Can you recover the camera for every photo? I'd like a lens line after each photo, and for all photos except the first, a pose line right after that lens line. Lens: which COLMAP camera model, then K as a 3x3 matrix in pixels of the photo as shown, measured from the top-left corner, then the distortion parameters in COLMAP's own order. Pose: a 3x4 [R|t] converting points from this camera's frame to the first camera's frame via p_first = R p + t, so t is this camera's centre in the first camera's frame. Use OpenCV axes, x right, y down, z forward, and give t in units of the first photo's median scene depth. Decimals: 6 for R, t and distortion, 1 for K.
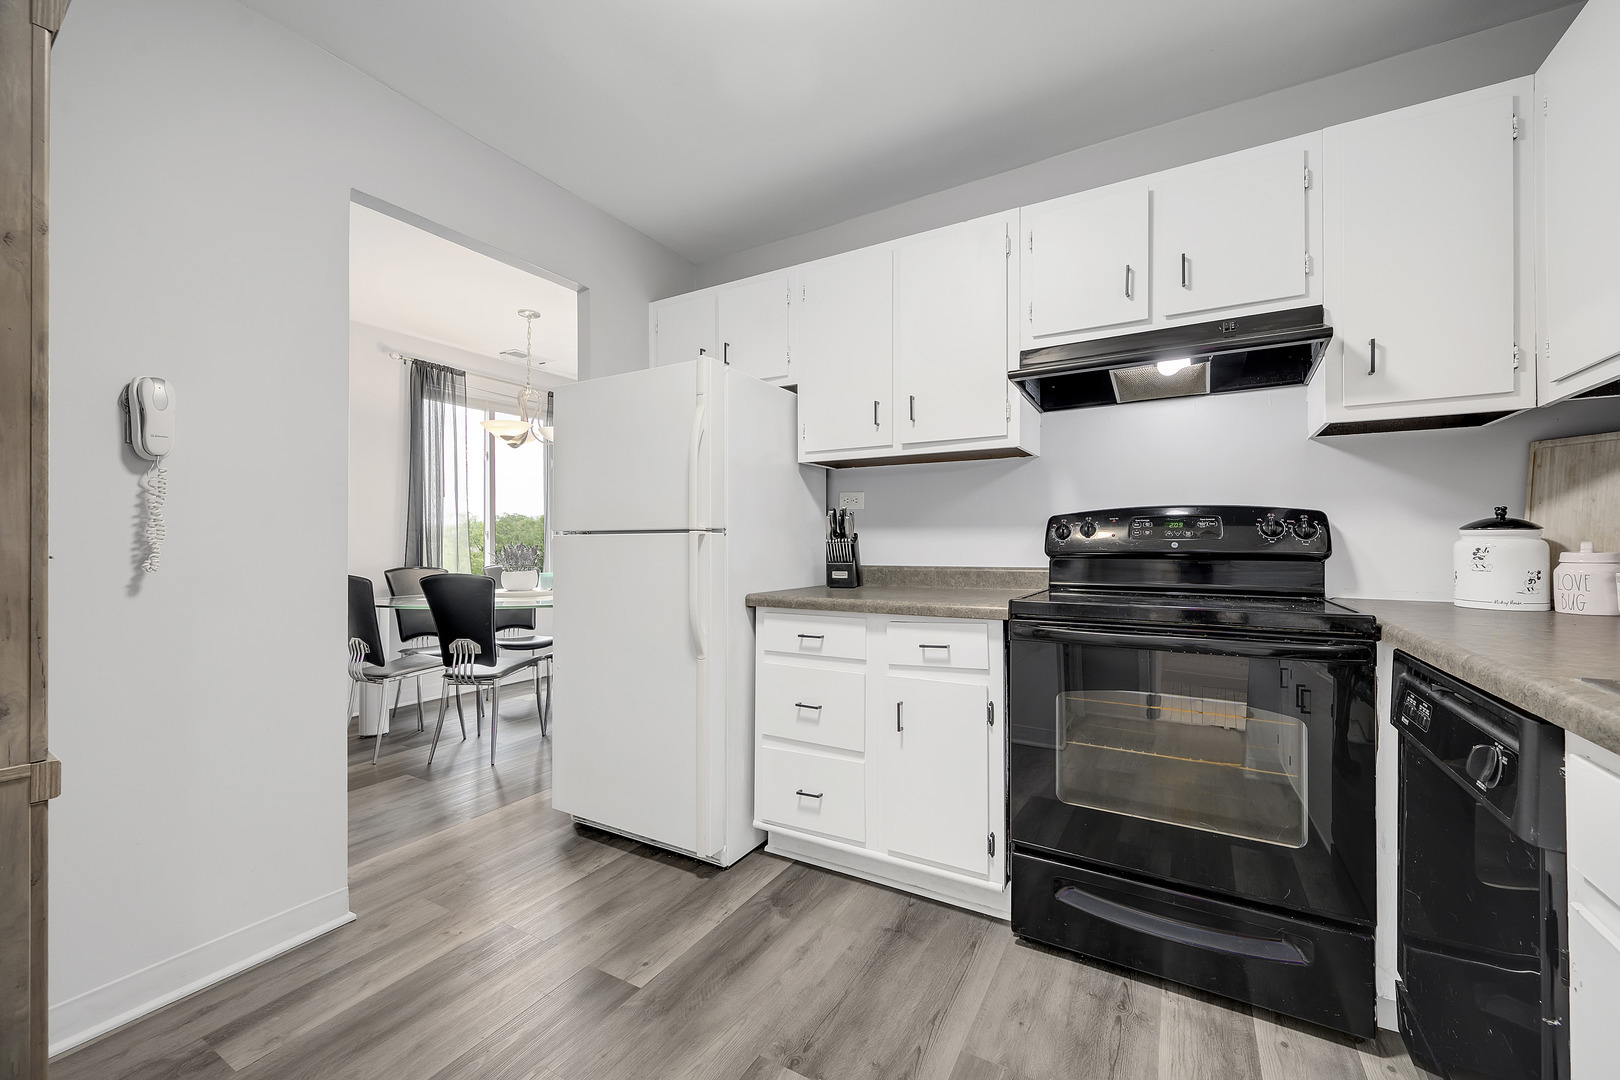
lens RADIAL K [[647.6, 0, 809.2], [0, 647.6, 538.7], [0, 0, 1]] dist [0.006358, -0.002868]
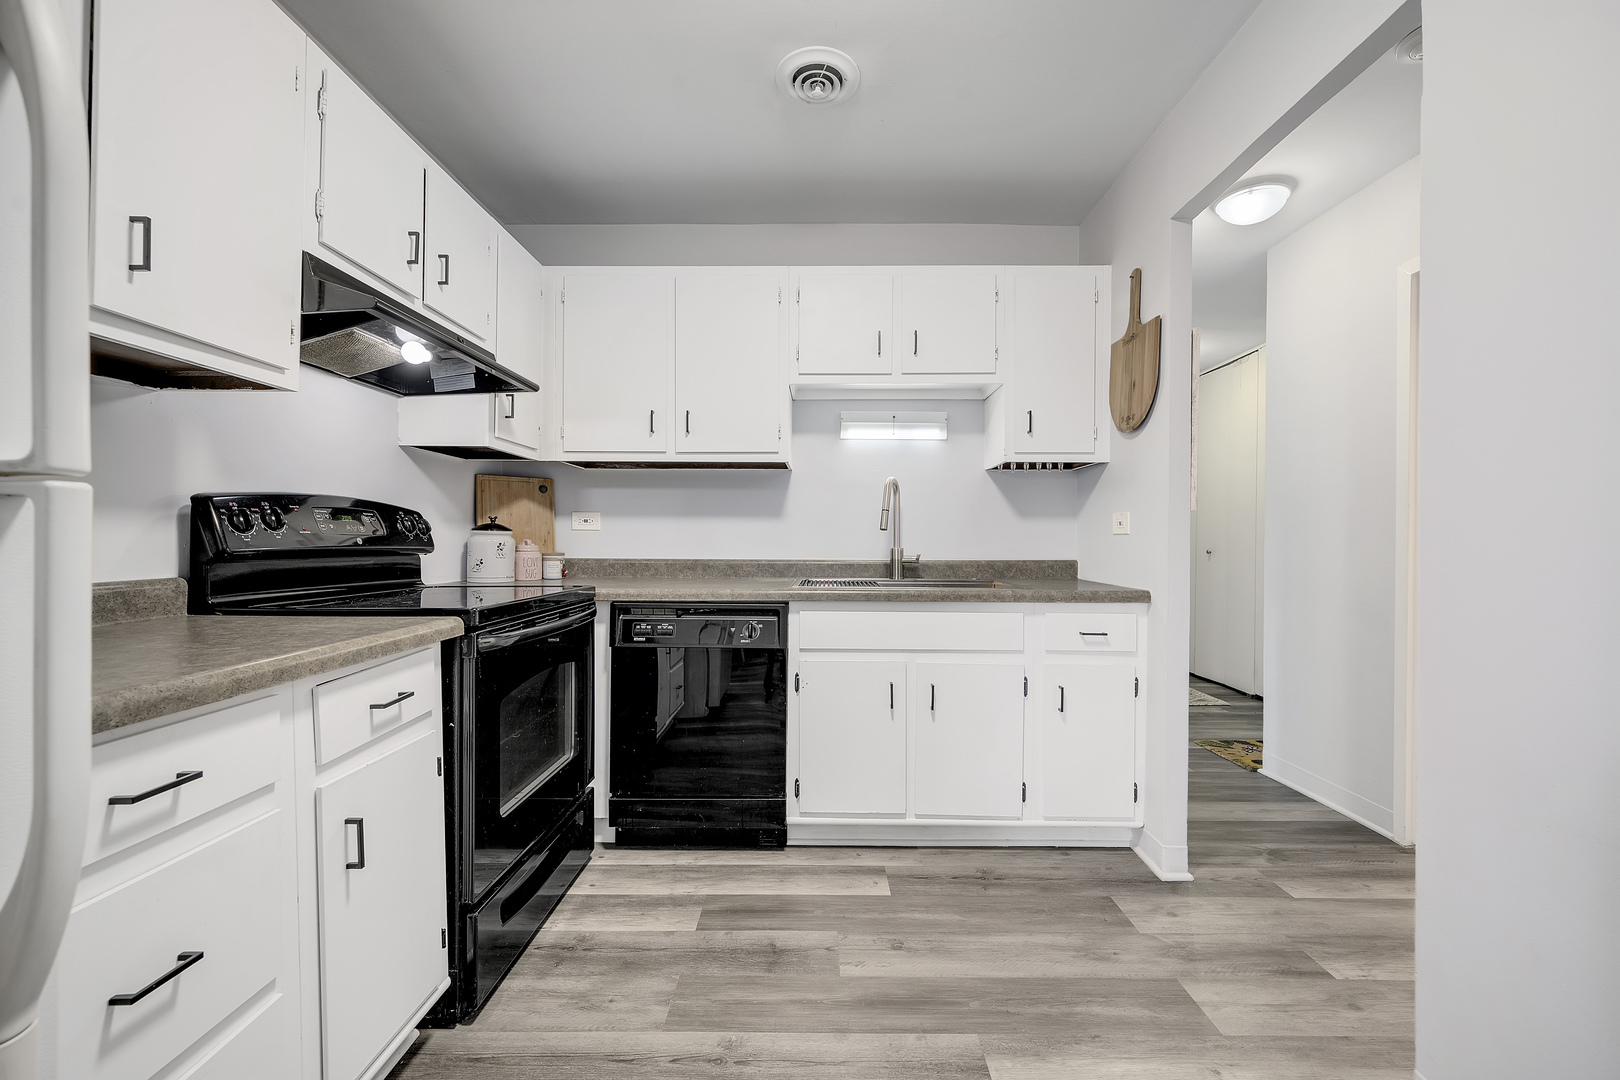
lens RADIAL K [[647.6, 0, 821.5], [0, 647.6, 537.8], [0, 0, 1]] dist [0.006358, -0.002868]
pose [[-0.513268, 0.001588, 0.858227, -0.577179], [-0.013043, 0.999868, -0.009651, 0.005863], [-0.858129, -0.016148, -0.513179, 0.974811]]
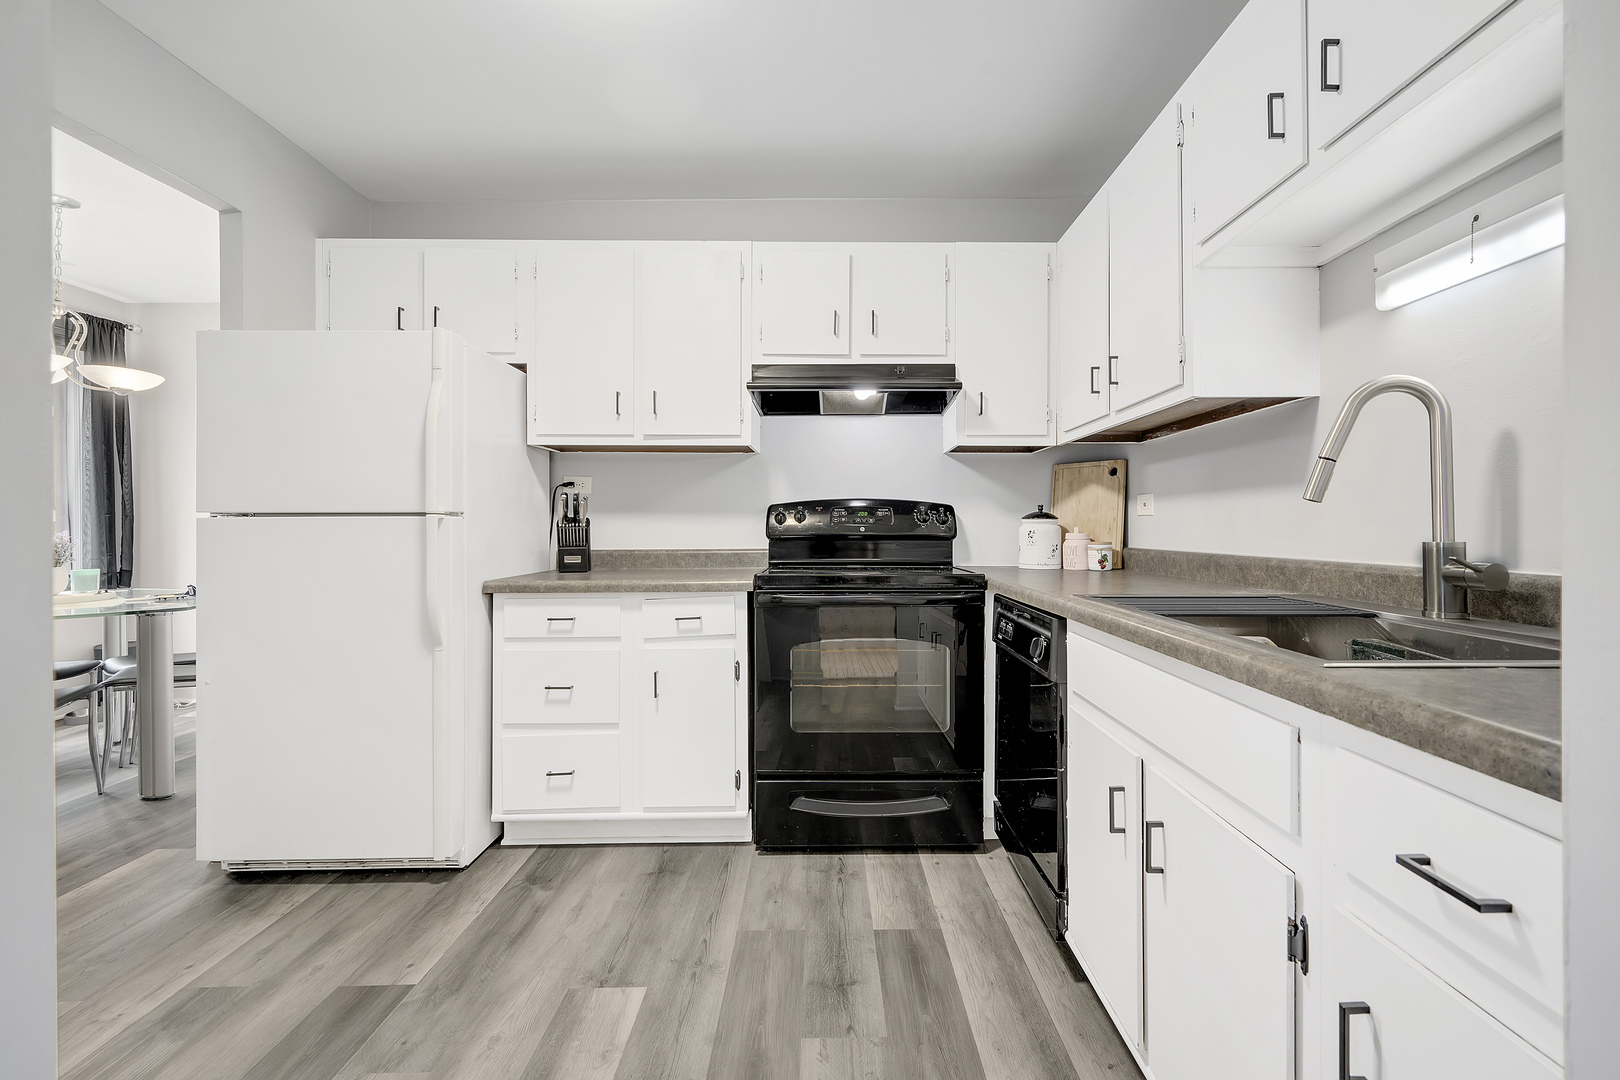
lens RADIAL K [[706.7, 0, 837.3], [0, 706.7, 526.0], [0, 0, 1]] dist [0.003563, -0.000704]
pose [[0.854870, 0.000817, 0.518842, -0.229653], [-0.004120, 0.999978, 0.005215, -0.003830], [-0.518827, -0.006596, 0.854854, -0.197748]]
